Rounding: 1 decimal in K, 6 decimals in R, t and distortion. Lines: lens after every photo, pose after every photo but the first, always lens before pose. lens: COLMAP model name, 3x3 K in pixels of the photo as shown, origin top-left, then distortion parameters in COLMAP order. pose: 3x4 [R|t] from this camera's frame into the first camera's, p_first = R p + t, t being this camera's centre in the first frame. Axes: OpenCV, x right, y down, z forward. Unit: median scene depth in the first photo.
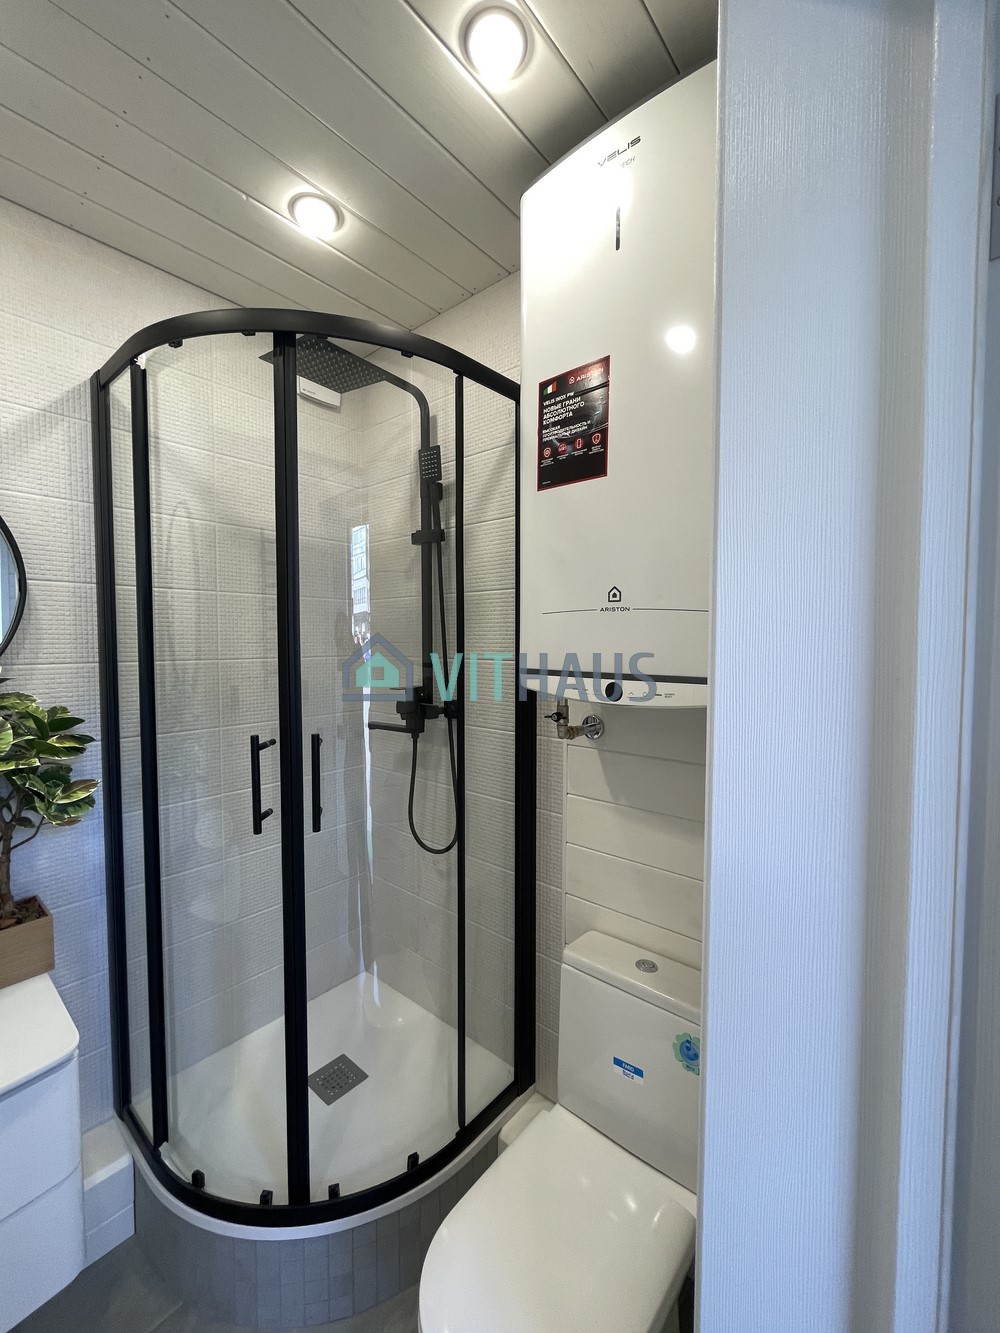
lens RADIAL K [[541.8, 0, 501.2], [0, 541.8, 667.4], [0, 0, 1]] dist [-0.003701, 0.000114]
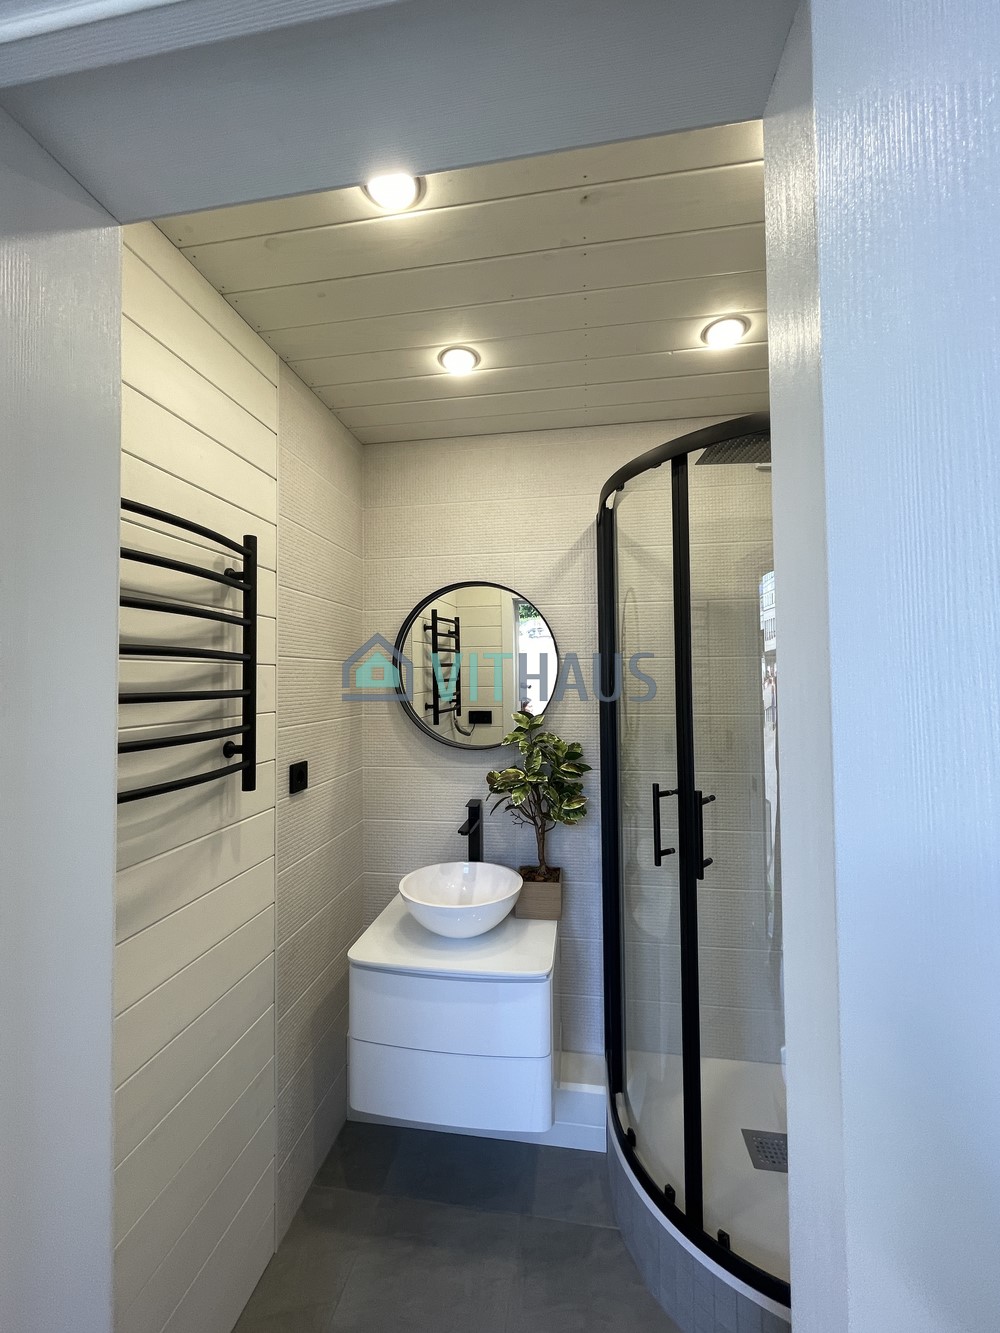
lens RADIAL K [[541.8, 0, 497.0], [0, 541.8, 664.8], [0, 0, 1]] dist [-0.003701, 0.000114]
pose [[0.522398, -0.029727, -0.852183, 0.380882], [-0.026799, 0.998326, -0.051253, -0.066706], [0.852280, 0.049612, 0.520727, 0.032709]]
